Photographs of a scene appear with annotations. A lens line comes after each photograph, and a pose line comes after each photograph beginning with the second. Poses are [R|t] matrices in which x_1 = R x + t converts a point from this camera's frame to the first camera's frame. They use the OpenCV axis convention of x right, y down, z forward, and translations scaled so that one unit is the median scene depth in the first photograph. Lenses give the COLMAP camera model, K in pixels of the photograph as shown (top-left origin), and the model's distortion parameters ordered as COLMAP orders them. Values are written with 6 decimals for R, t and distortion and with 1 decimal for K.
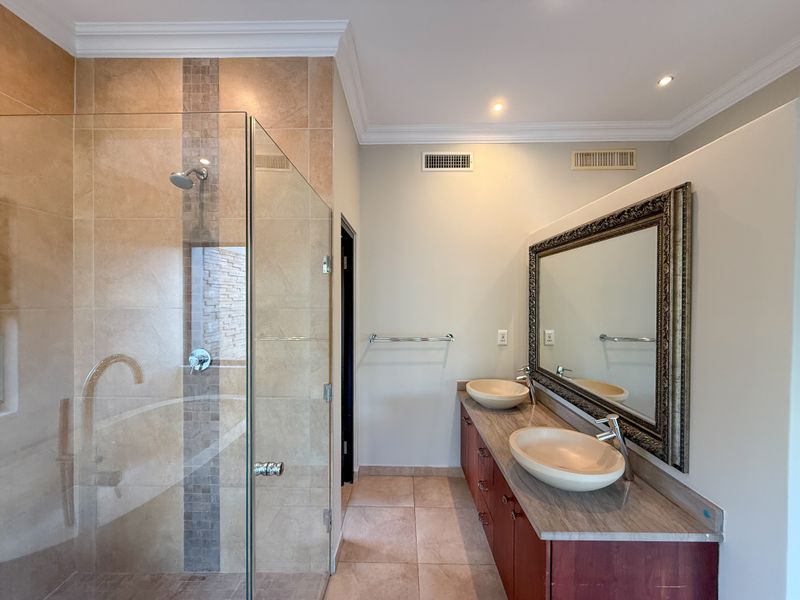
lens RADIAL K [[319.0, 0, 400.0], [0, 319.0, 300.0], [0, 0, 1]] dist [0.000046, -0.000114]
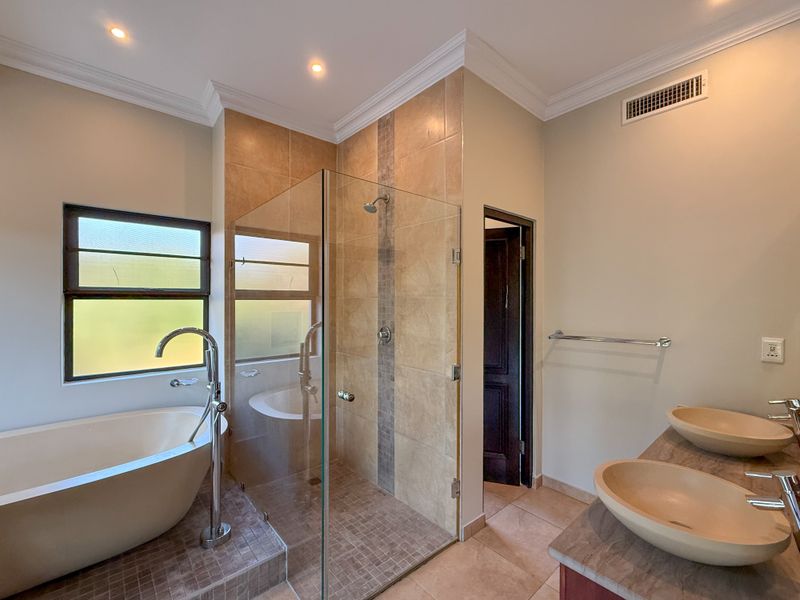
lens RADIAL K [[352.4, 0, 400.0], [0, 352.4, 300.0], [0, 0, 1]] dist [0.003004, -0.000581]
pose [[0.664359, 0.001038, -0.747413, 0.545531], [-0.005035, 0.999983, -0.003087, 0.042916], [0.747396, 0.005814, 0.664353, 0.040991]]
